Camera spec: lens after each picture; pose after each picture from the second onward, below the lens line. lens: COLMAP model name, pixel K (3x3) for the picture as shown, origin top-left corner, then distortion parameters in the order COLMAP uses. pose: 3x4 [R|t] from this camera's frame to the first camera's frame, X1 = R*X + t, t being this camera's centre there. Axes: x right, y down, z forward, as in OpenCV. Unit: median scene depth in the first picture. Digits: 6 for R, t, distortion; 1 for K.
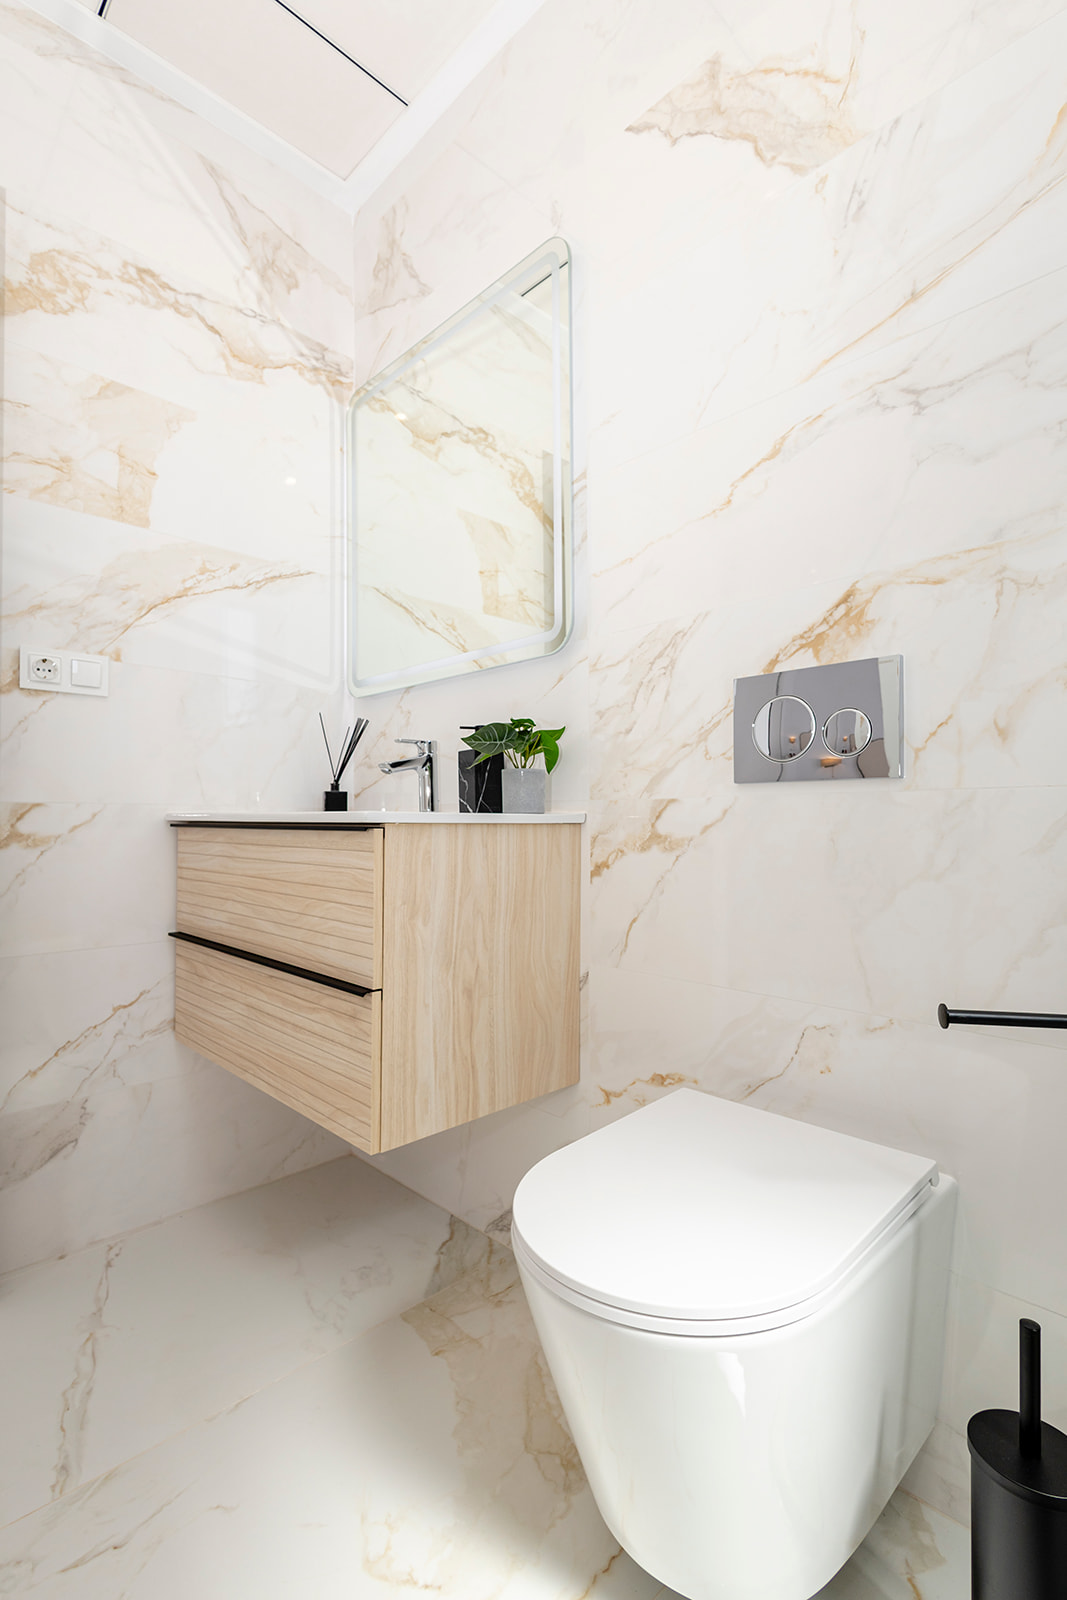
lens RADIAL K [[749.1, 0, 531.8], [0, 749.1, 809.9], [0, 0, 1]] dist [0.007155, -0.001964]
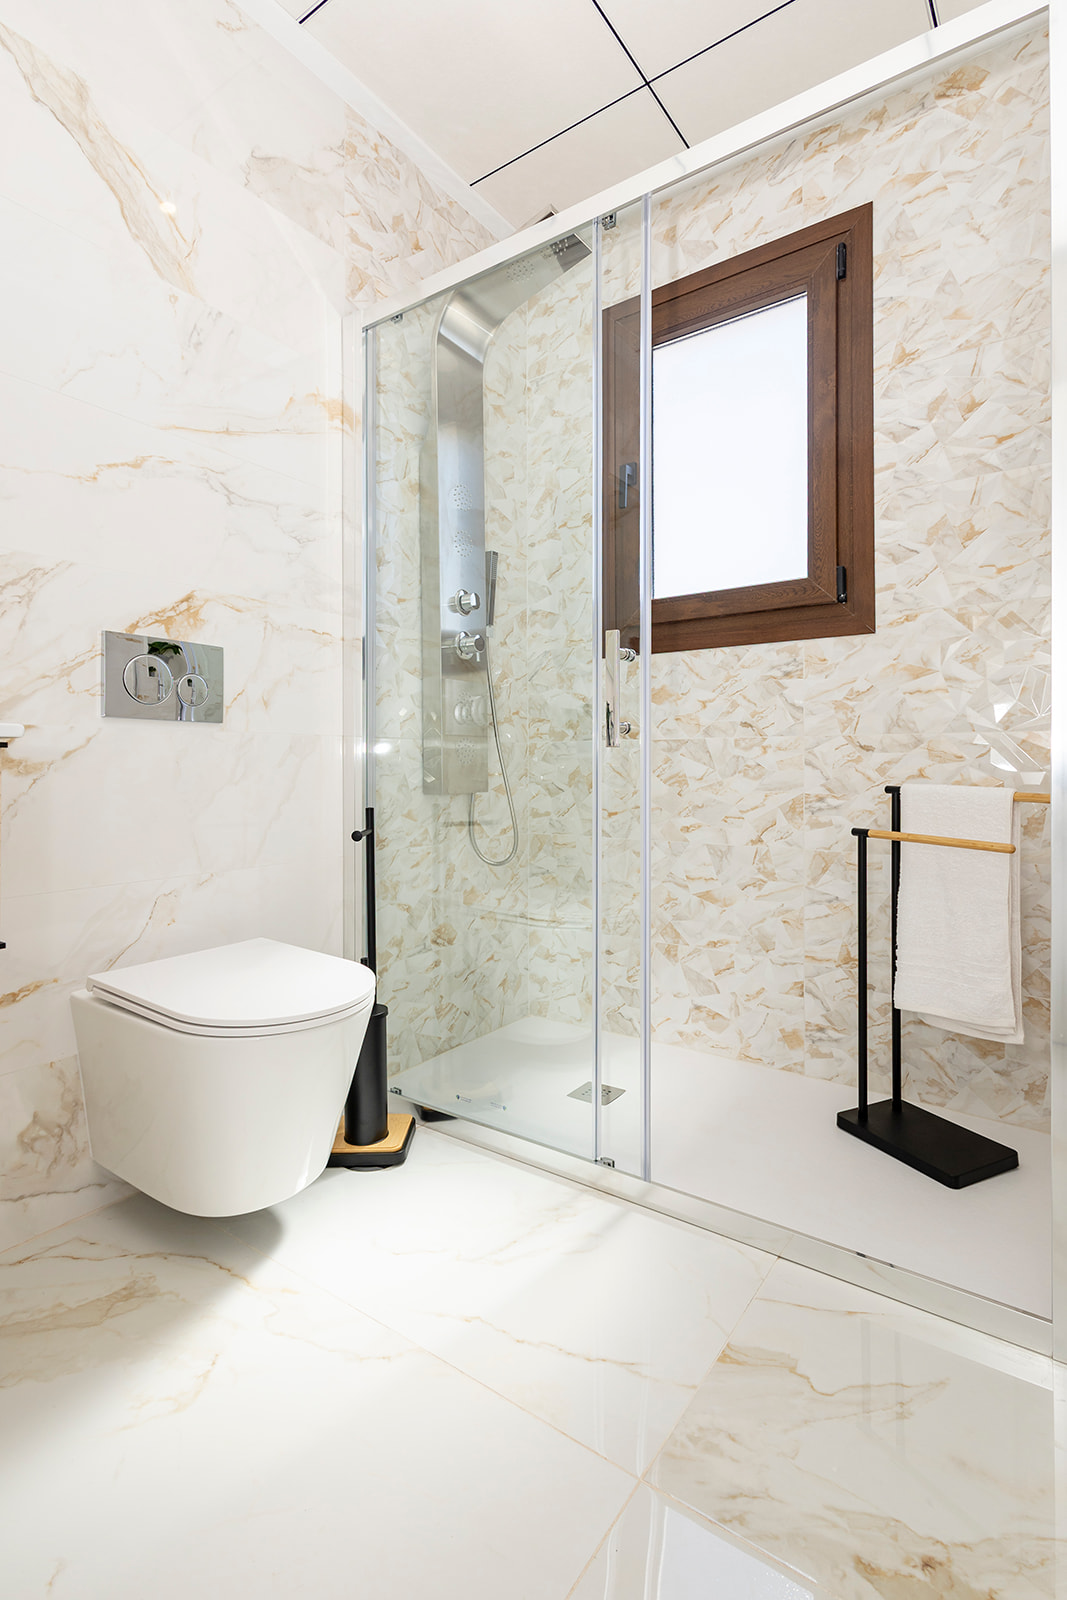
lens RADIAL K [[749.1, 0, 533.8], [0, 749.1, 789.0], [0, 0, 1]] dist [0.007155, -0.001964]
pose [[-0.176462, -0.026169, 0.983960, -1.140426], [-0.010284, 0.999641, 0.024742, 0.048811], [-0.984254, -0.005753, -0.176668, 0.570325]]
